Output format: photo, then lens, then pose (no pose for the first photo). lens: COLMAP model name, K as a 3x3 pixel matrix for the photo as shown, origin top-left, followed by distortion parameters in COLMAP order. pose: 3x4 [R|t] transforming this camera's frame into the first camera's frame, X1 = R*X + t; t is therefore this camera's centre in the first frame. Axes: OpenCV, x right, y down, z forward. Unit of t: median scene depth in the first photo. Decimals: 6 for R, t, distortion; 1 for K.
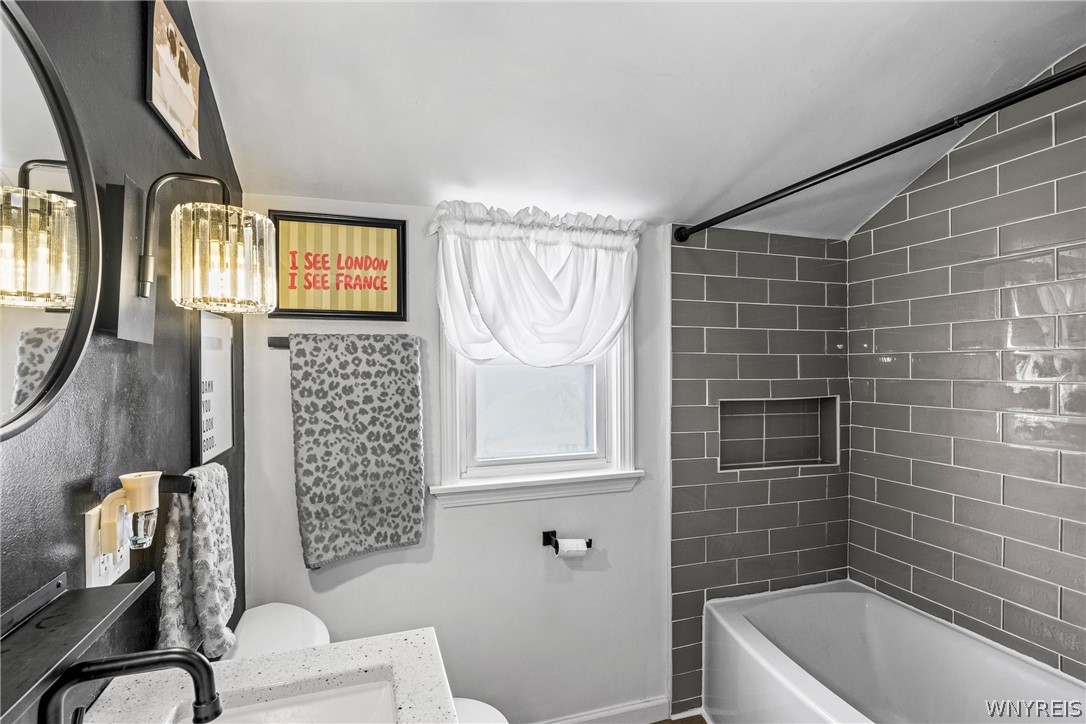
lens RADIAL K [[531.6, 0, 543.0], [0, 531.6, 362.0], [0, 0, 1]] dist [-0.000609, -0.000067]
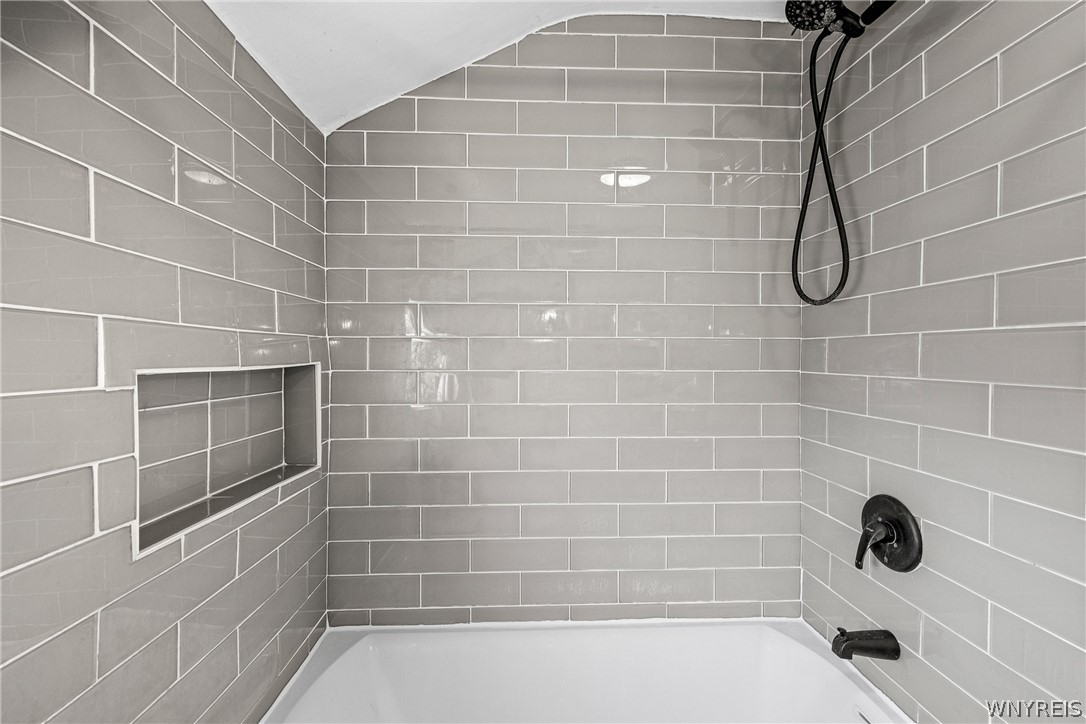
lens RADIAL K [[458.8, 0, 543.0], [0, 458.8, 362.0], [0, 0, 1]] dist [0.000109, 0.000051]
pose [[0.272258, -0.009071, 0.962181, 0.111194], [-0.010181, 0.999872, 0.012308, 0.071187], [-0.962170, -0.013147, 0.272131, 0.777273]]
